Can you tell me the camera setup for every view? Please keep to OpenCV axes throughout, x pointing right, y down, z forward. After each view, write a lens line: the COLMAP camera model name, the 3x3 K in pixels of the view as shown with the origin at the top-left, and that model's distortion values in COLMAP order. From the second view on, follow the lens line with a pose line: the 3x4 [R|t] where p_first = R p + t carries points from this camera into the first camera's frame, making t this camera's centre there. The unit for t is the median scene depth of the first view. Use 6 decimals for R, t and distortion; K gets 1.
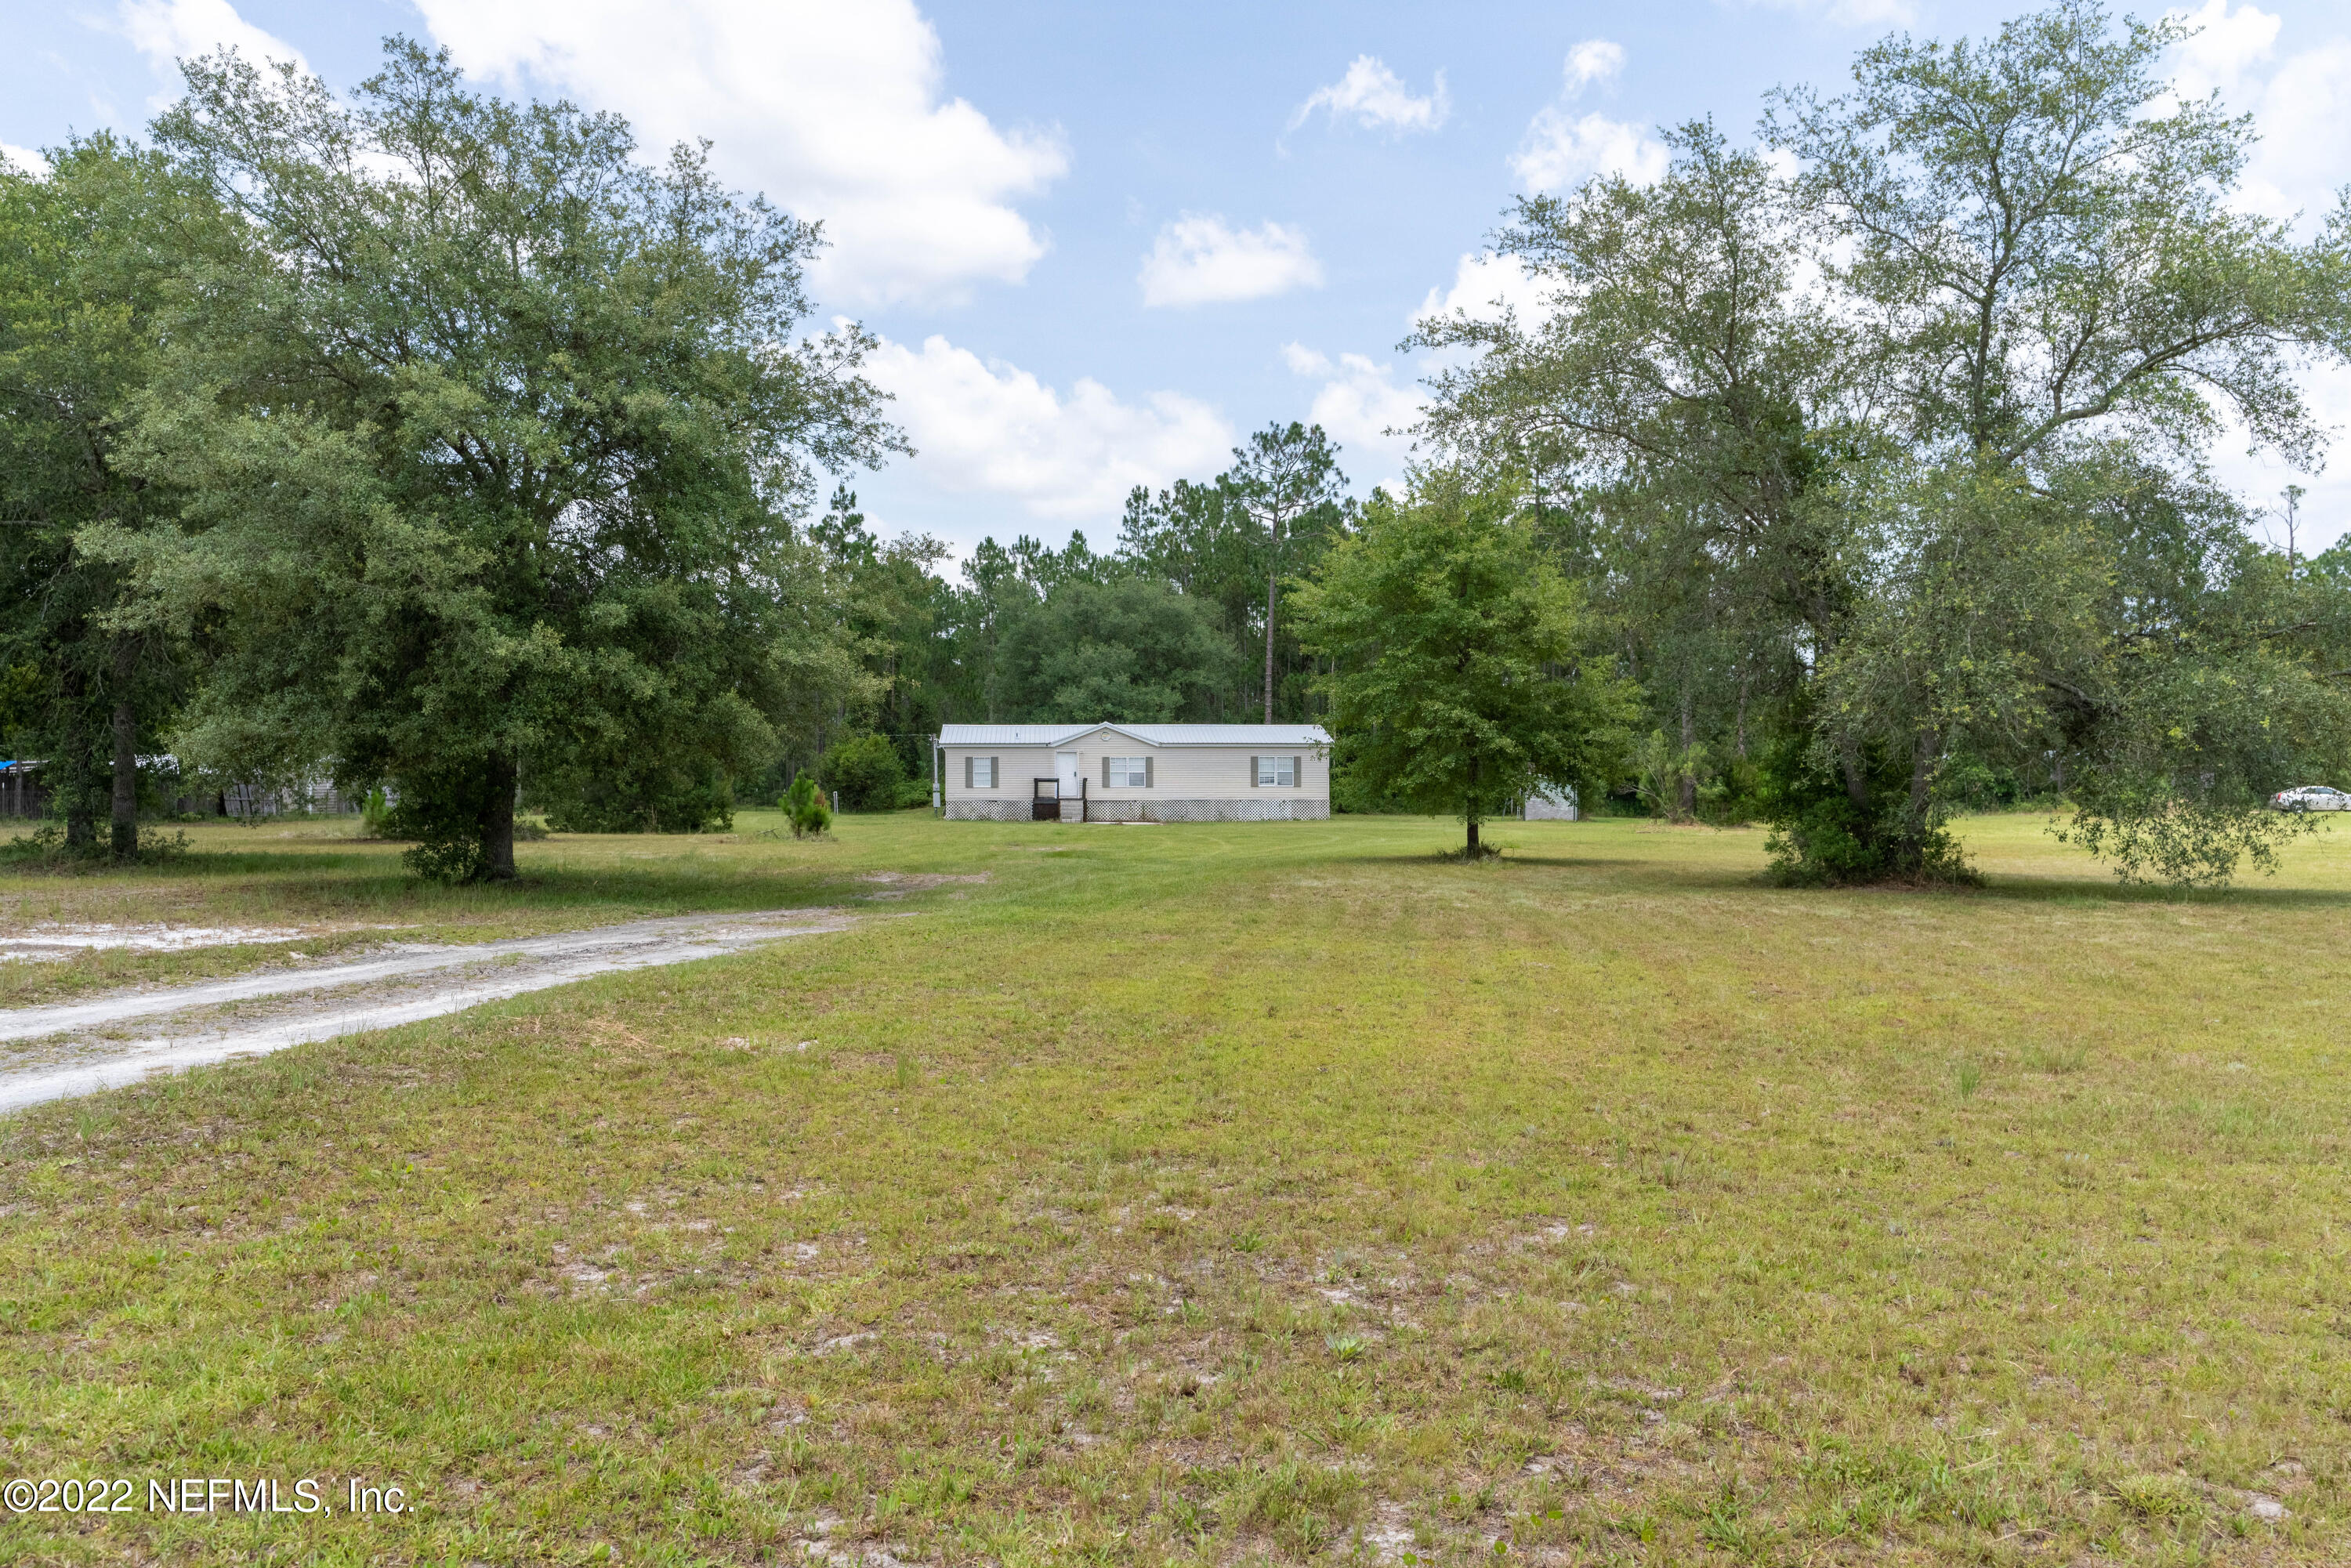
lens RADIAL K [[1841.5, 0, 1165.0], [0, 1841.5, 762.6], [0, 0, 1]] dist [-0.021281, -0.002700]
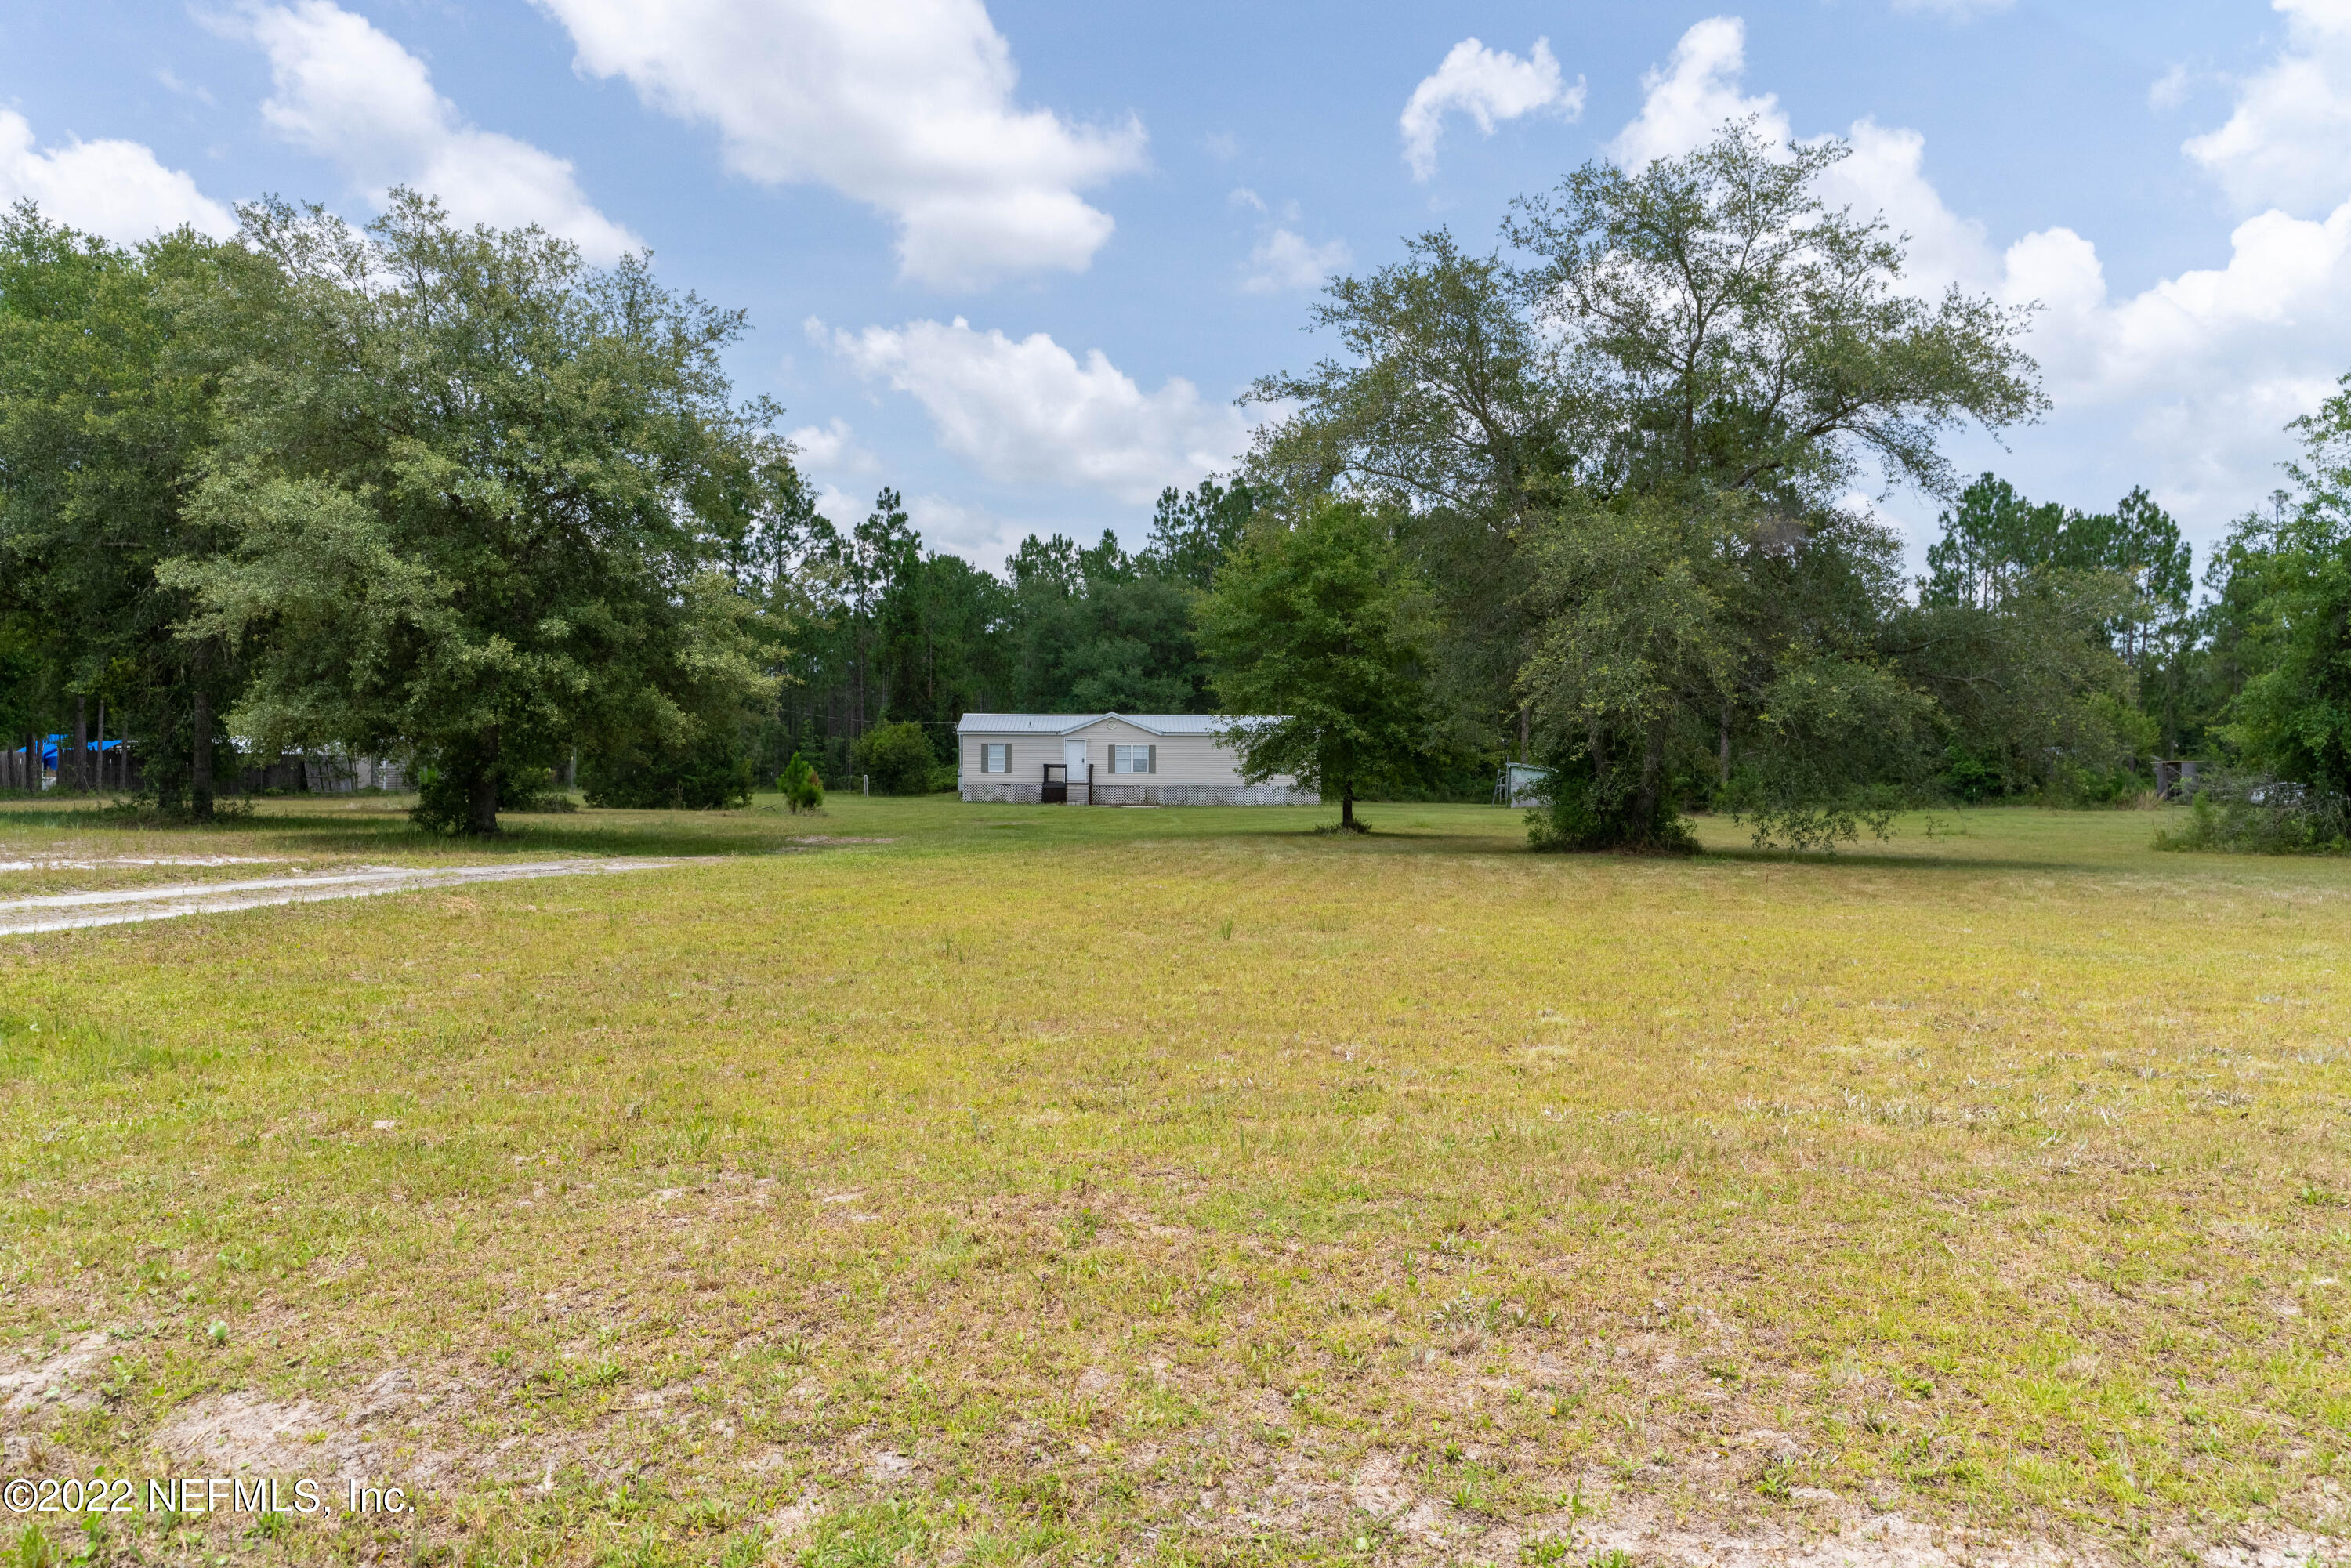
lens RADIAL K [[1841.5, 0, 1161.4], [0, 1841.5, 760.9], [0, 0, 1]] dist [-0.021281, -0.002700]
pose [[0.998894, 0.008422, -0.046260, 0.078657], [-0.008212, 0.999955, 0.004725, 0.001755], [0.046298, -0.004340, 0.998918, -0.118684]]
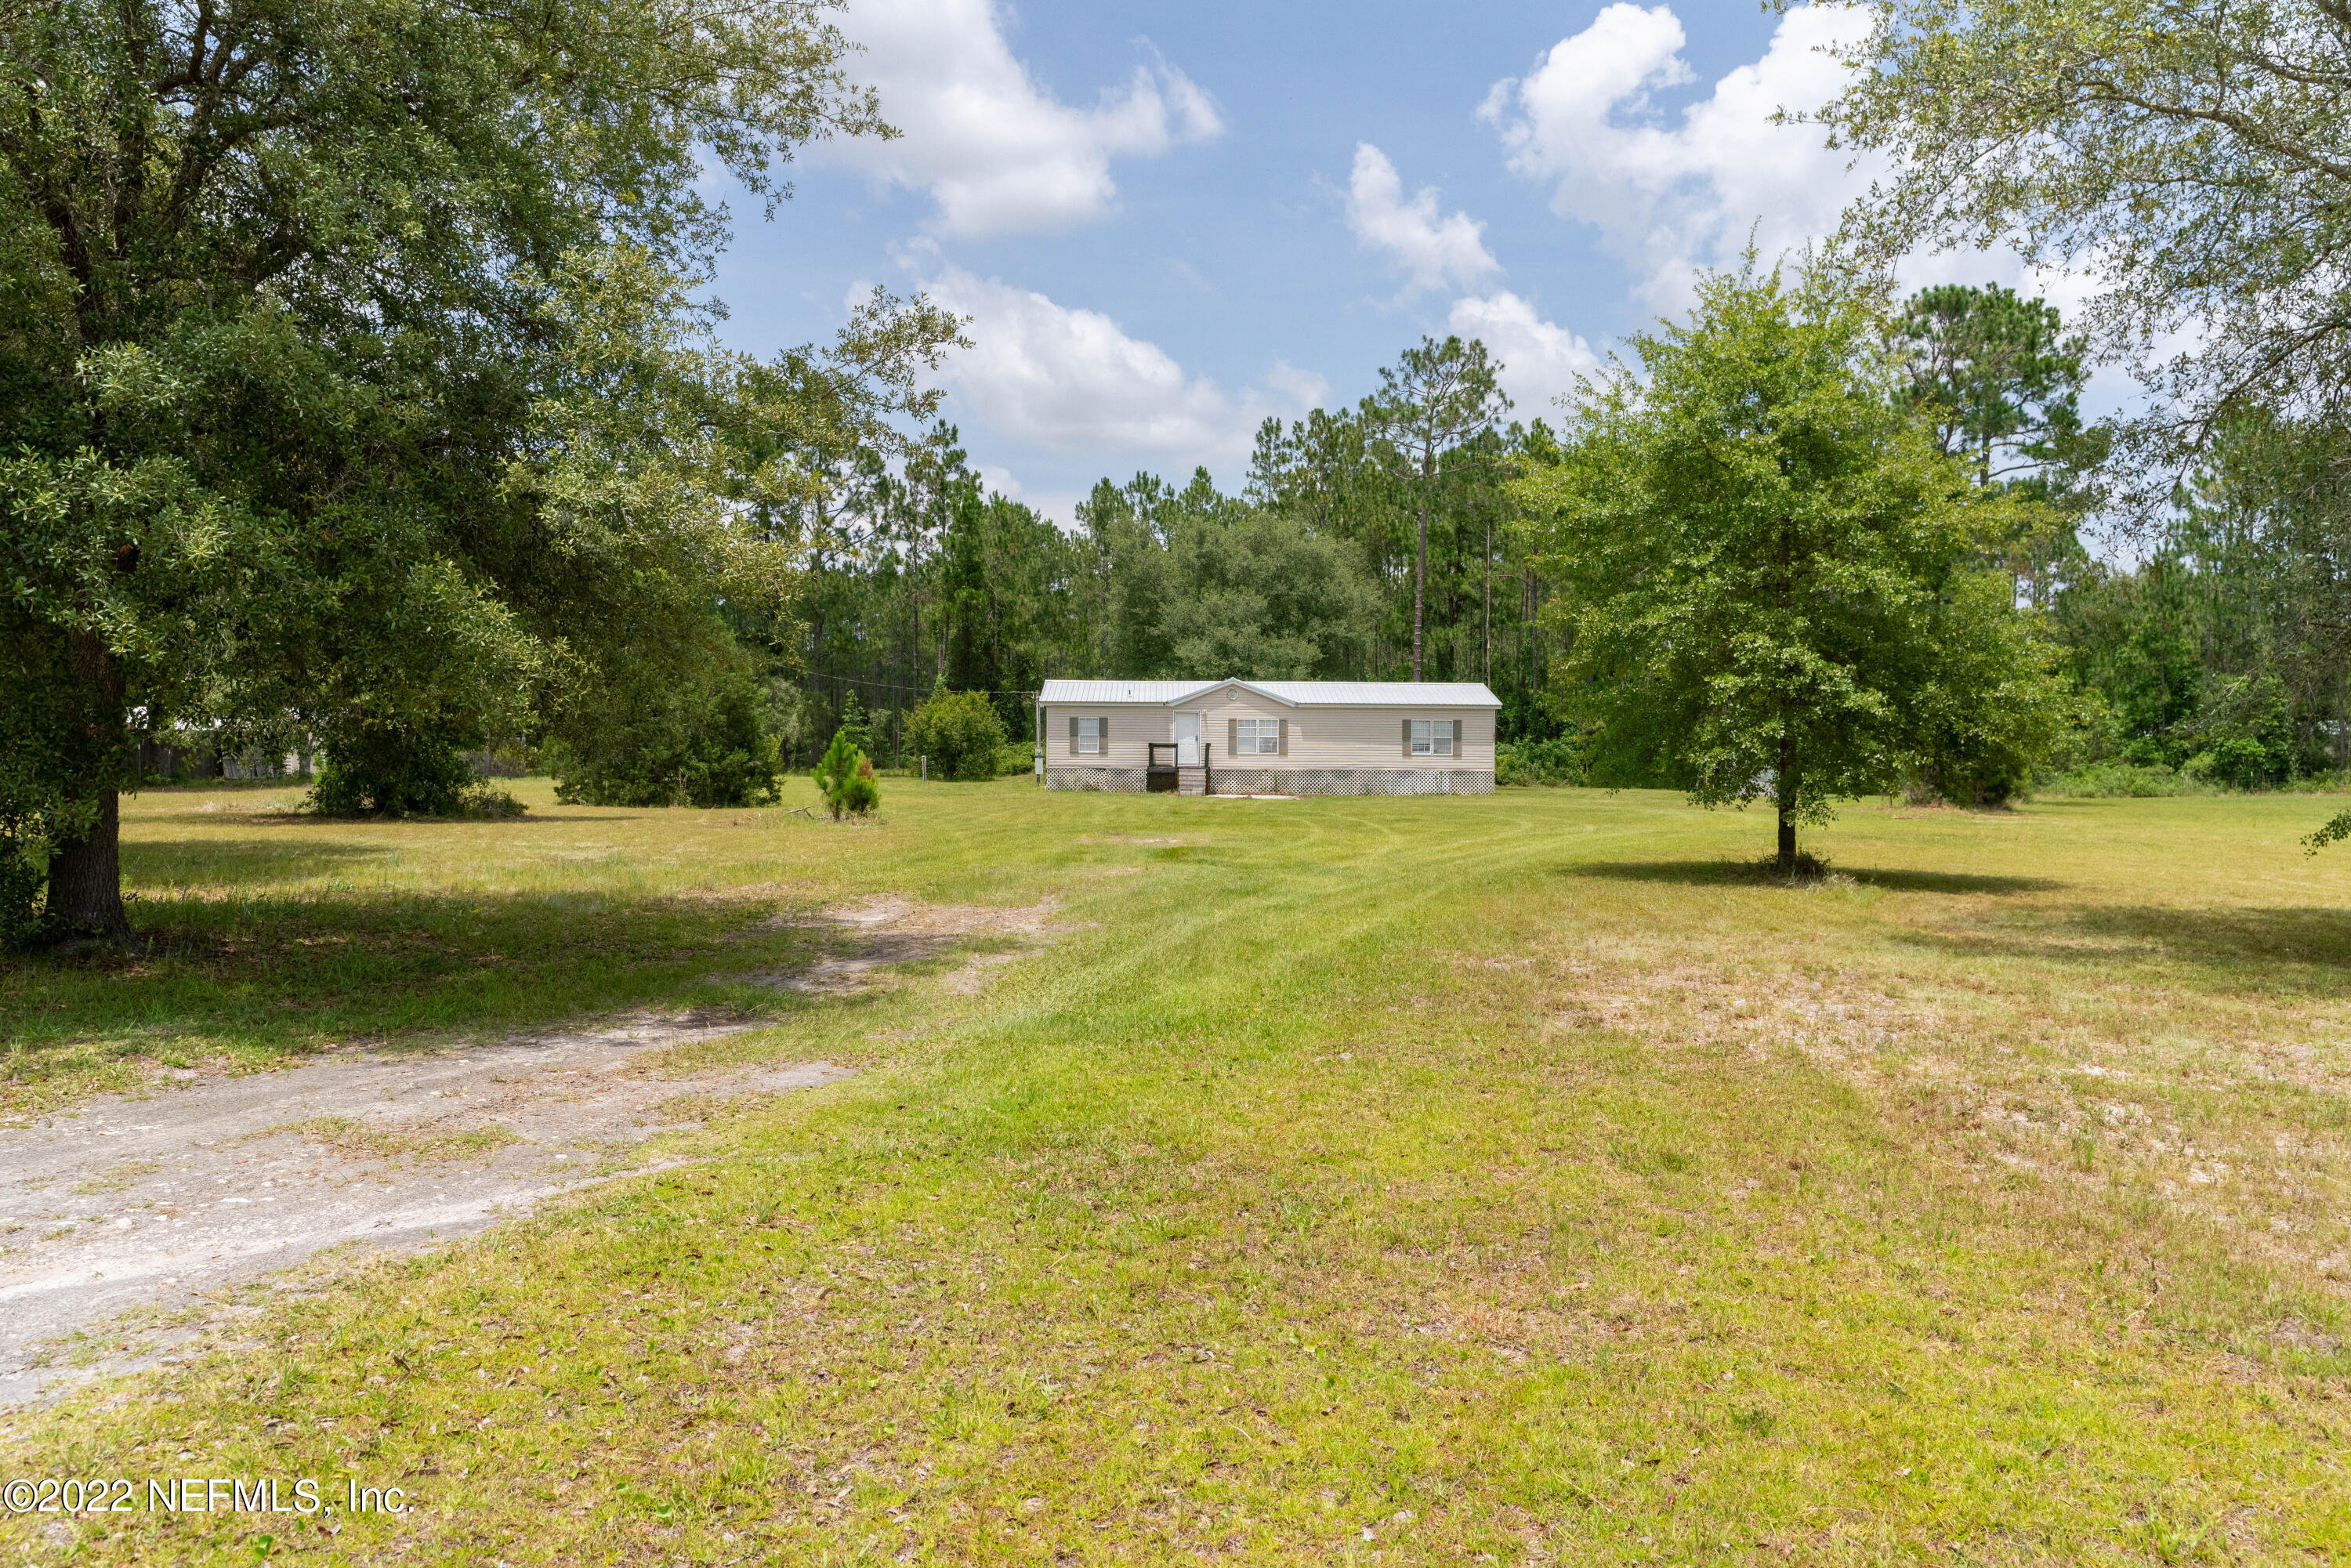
lens RADIAL K [[1841.5, 0, 1158.5], [0, 1841.5, 765.7], [0, 0, 1]] dist [-0.021281, -0.002700]
pose [[0.997540, 0.009976, -0.069390, -0.011291], [-0.008458, 0.999719, 0.022136, 0.000030], [0.069591, -0.021494, 0.997344, 0.240053]]
